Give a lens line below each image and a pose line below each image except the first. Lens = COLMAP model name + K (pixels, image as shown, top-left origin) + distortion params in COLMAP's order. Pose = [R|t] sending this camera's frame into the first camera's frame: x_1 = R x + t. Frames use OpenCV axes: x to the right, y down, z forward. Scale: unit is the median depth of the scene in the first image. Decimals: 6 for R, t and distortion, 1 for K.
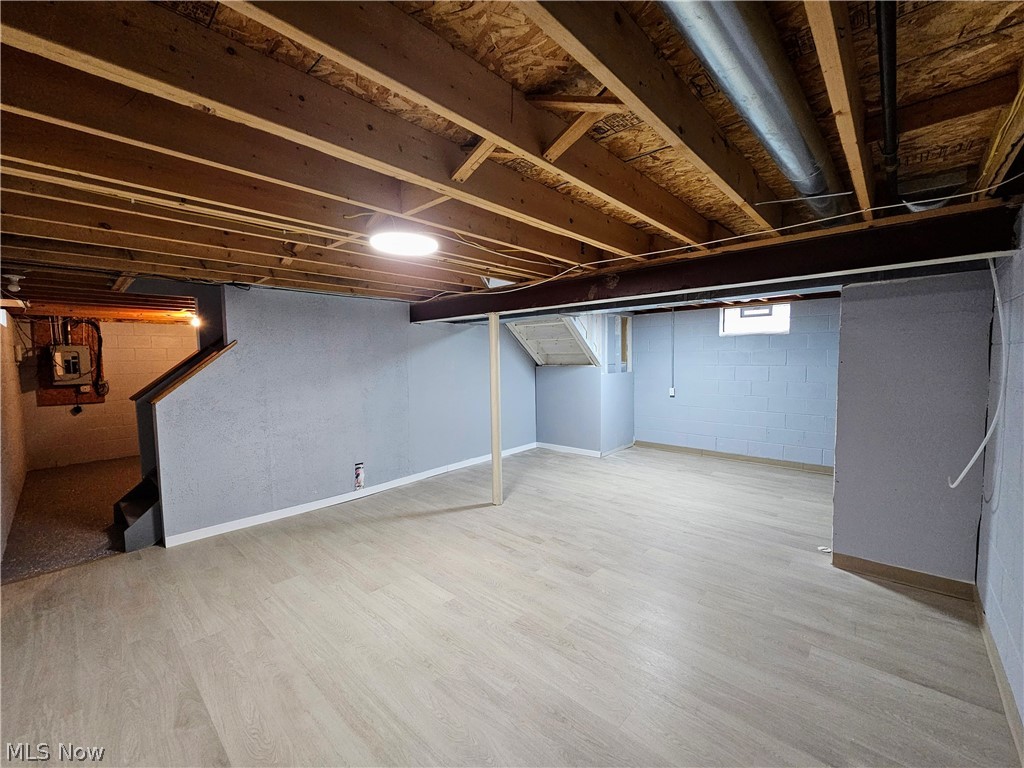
lens RADIAL K [[421.0, 0, 511.0], [0, 421.0, 385.3], [0, 0, 1]] dist [0.002362, 0.000260]
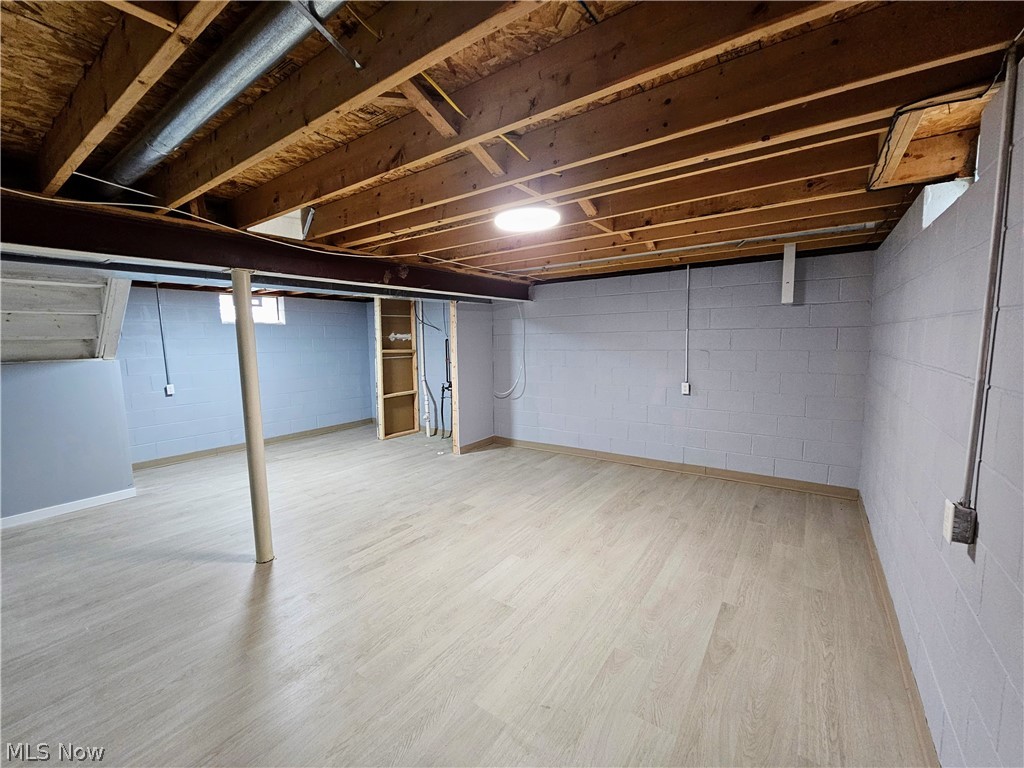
lens RADIAL K [[421.0, 0, 510.9], [0, 421.0, 382.7], [0, 0, 1]] dist [0.002362, 0.000260]
pose [[-0.128766, -0.086128, 0.987928, -0.916743], [0.087764, 0.991322, 0.097863, -0.035247], [-0.987784, 0.099306, -0.120090, 0.856758]]
